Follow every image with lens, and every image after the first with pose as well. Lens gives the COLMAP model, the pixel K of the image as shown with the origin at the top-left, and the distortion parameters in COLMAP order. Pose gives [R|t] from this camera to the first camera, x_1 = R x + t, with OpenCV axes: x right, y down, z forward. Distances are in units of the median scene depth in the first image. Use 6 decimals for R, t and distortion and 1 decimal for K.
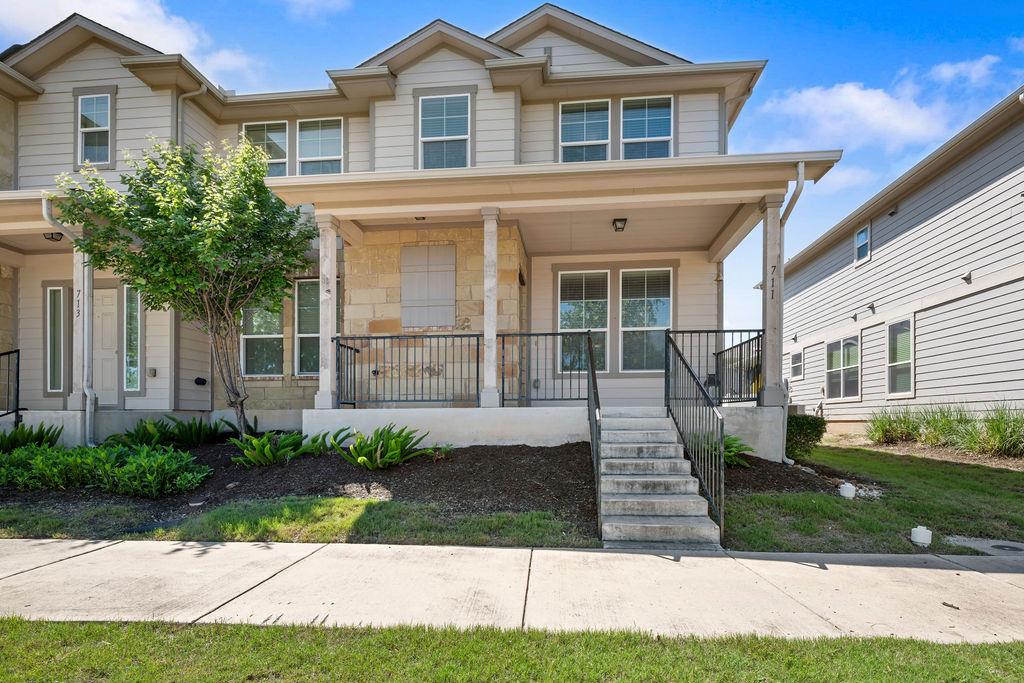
lens RADIAL K [[471.5, 0, 512.8], [0, 471.5, 329.3], [0, 0, 1]] dist [-0.001595, -0.000356]
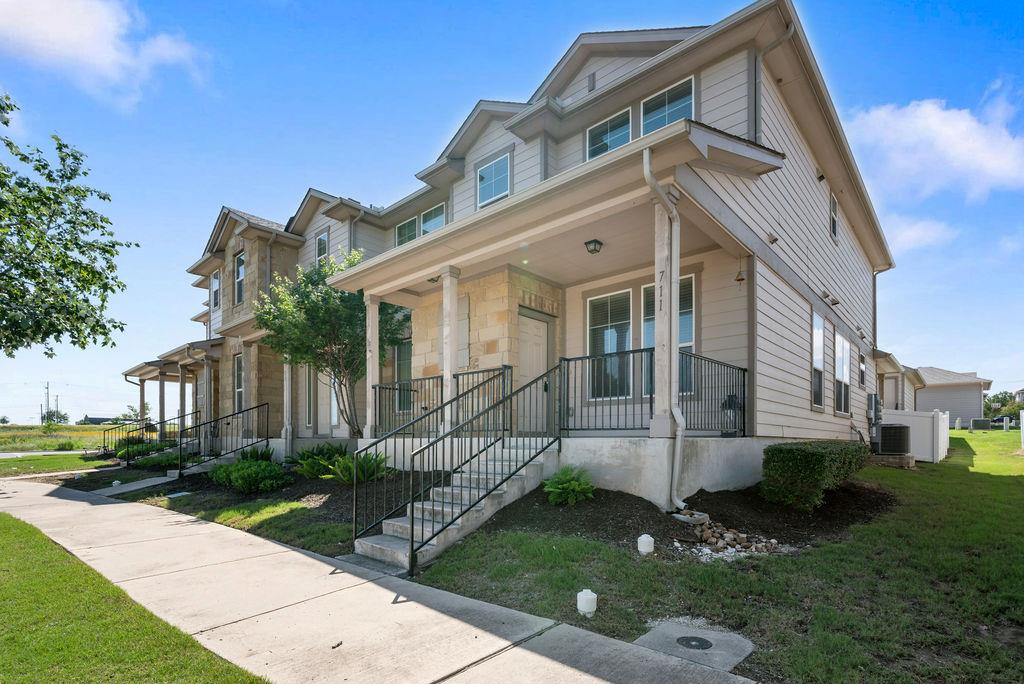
lens RADIAL K [[460.9, 0, 516.0], [0, 460.9, 342.1], [0, 0, 1]] dist [-0.000163, -0.000243]
pose [[0.818218, -0.117108, -0.562854, 0.522325], [0.105853, 0.992983, -0.052724, 0.005321], [0.565079, -0.016440, 0.824873, 0.108115]]
